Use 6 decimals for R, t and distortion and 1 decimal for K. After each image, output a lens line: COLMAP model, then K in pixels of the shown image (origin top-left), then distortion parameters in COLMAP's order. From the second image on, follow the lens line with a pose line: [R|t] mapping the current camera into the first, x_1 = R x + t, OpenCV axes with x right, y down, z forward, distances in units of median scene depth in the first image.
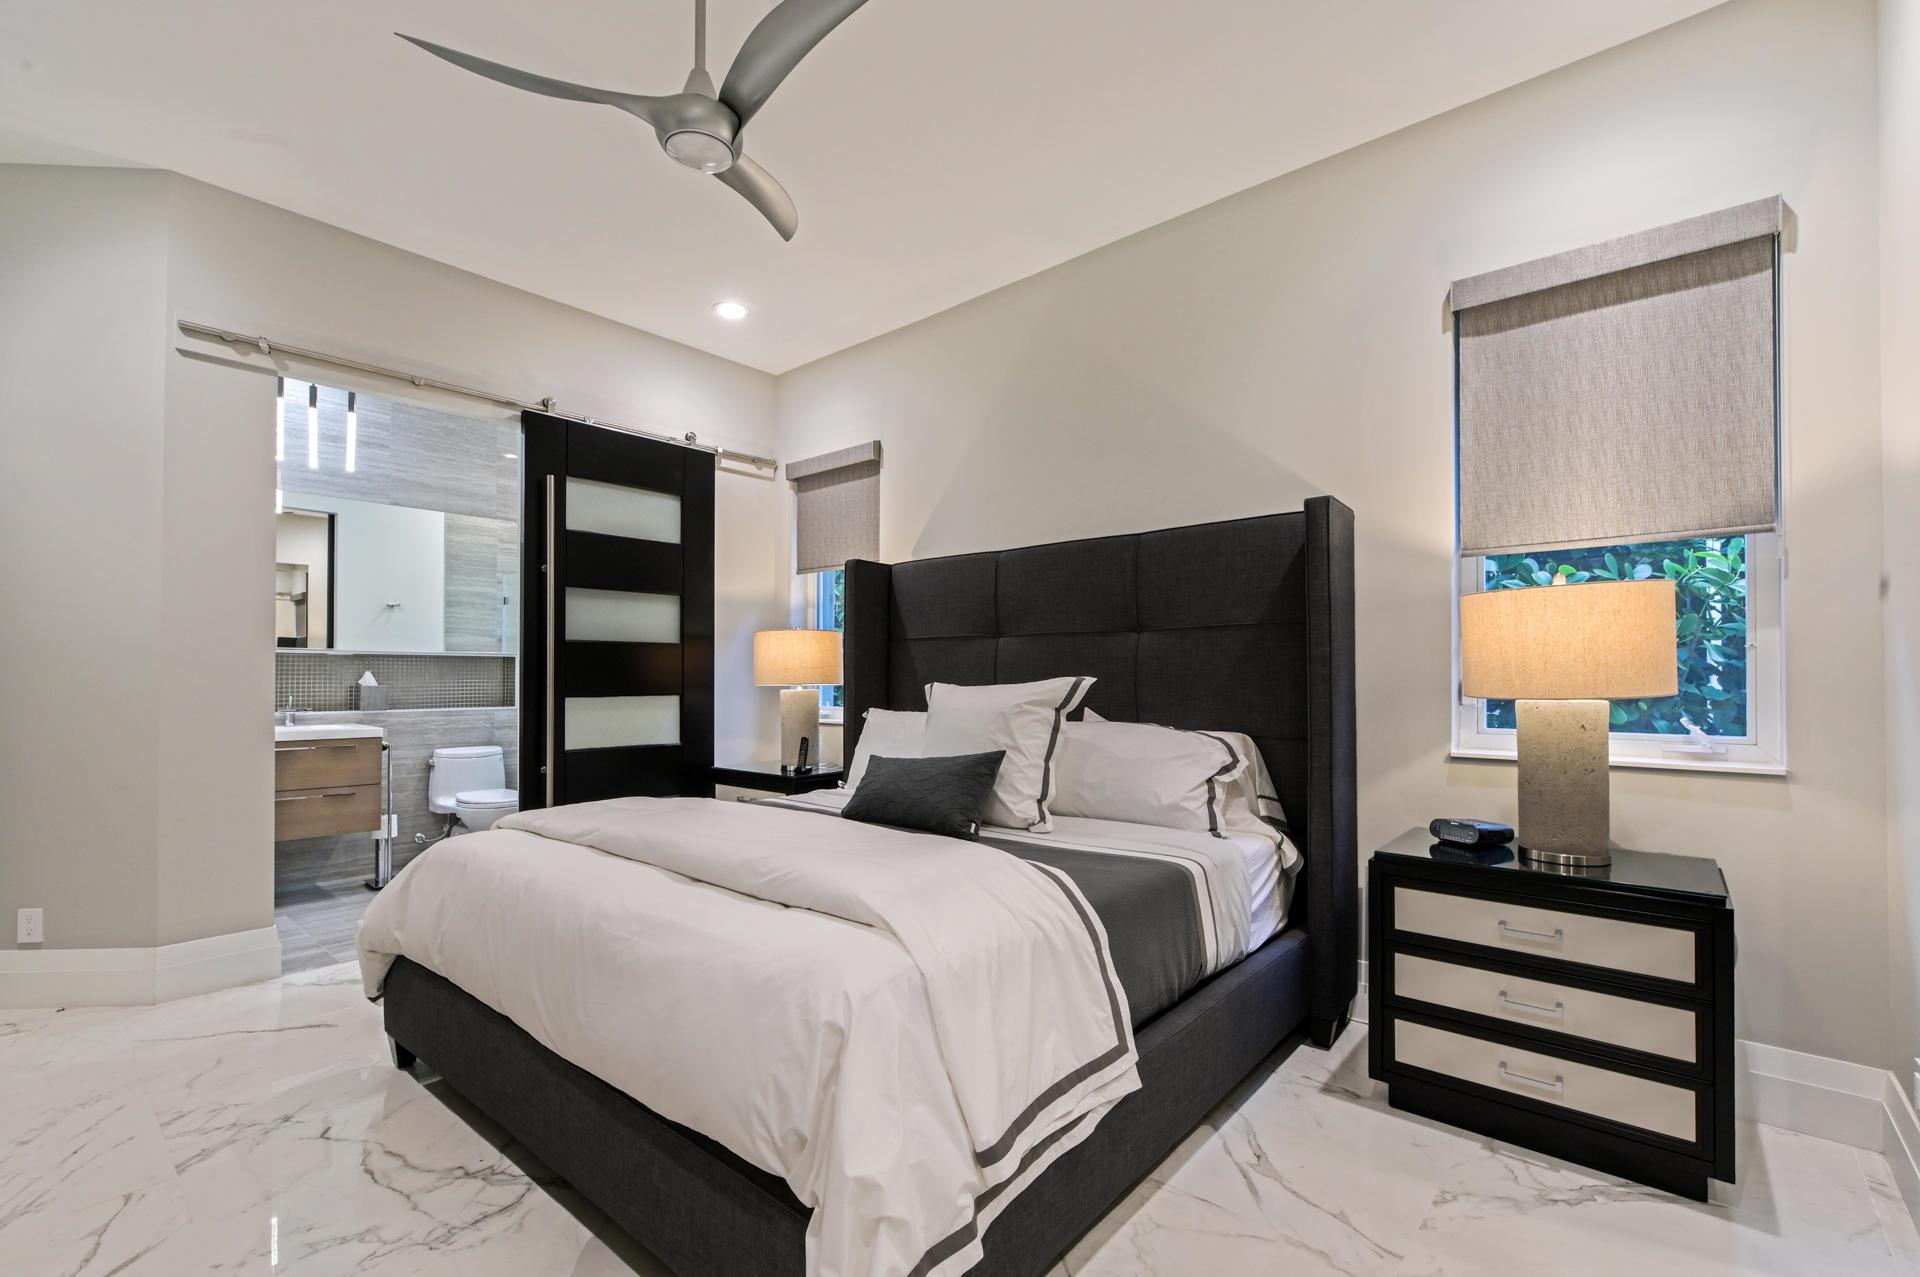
lens RADIAL K [[852.2, 0, 960.0], [0, 852.2, 638.5], [0, 0, 1]] dist [0.064005, -0.000074]
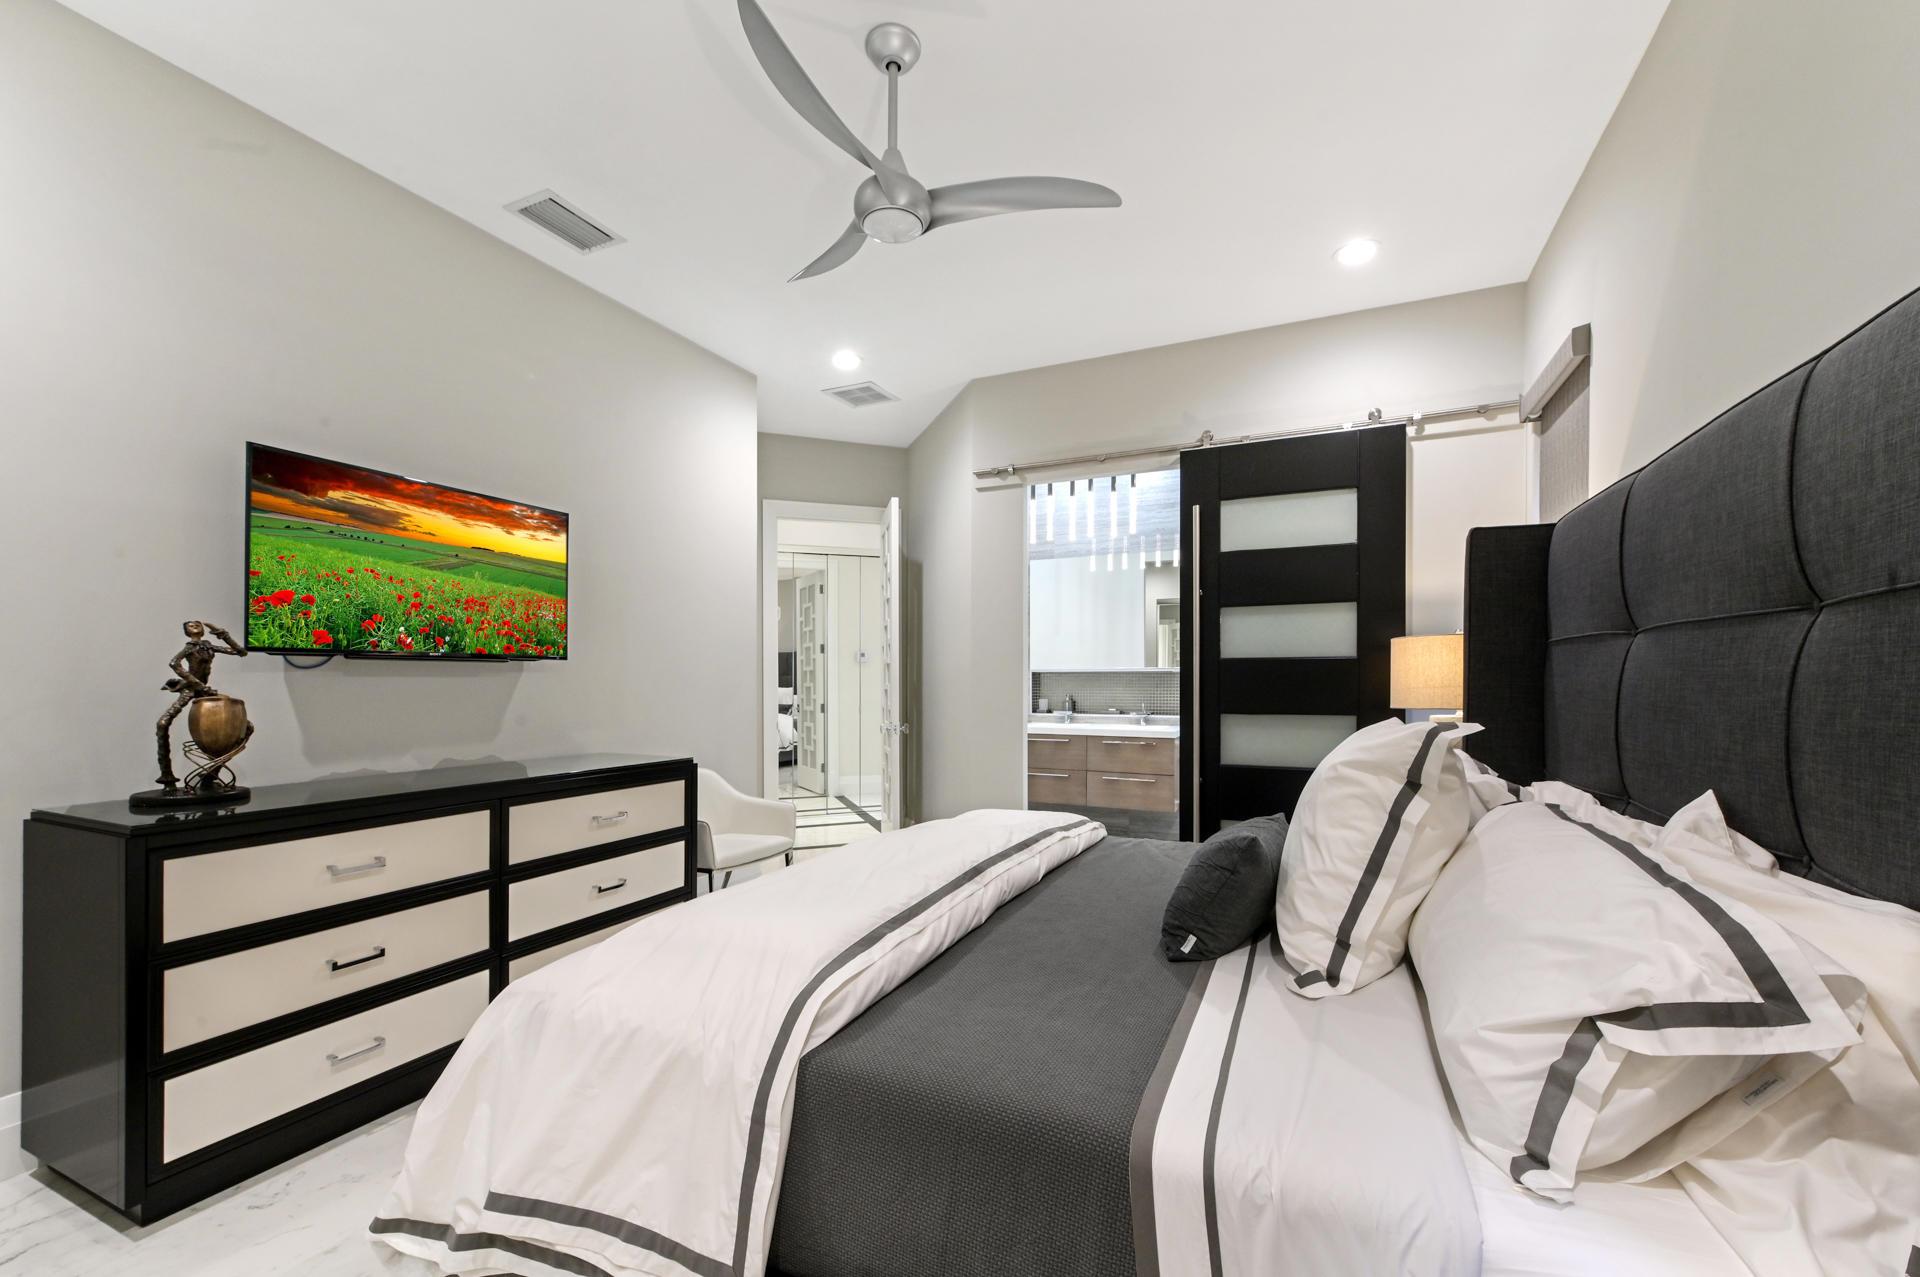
lens RADIAL K [[777.8, 0, 958.8], [0, 777.8, 655.8], [0, 0, 1]] dist [-0.001286, -0.000055]
pose [[0.274078, -0.027090, -0.961326, 0.223596], [0.042340, 0.998974, -0.016079, 0.000954], [0.960775, -0.036296, 0.274943, 0.272555]]
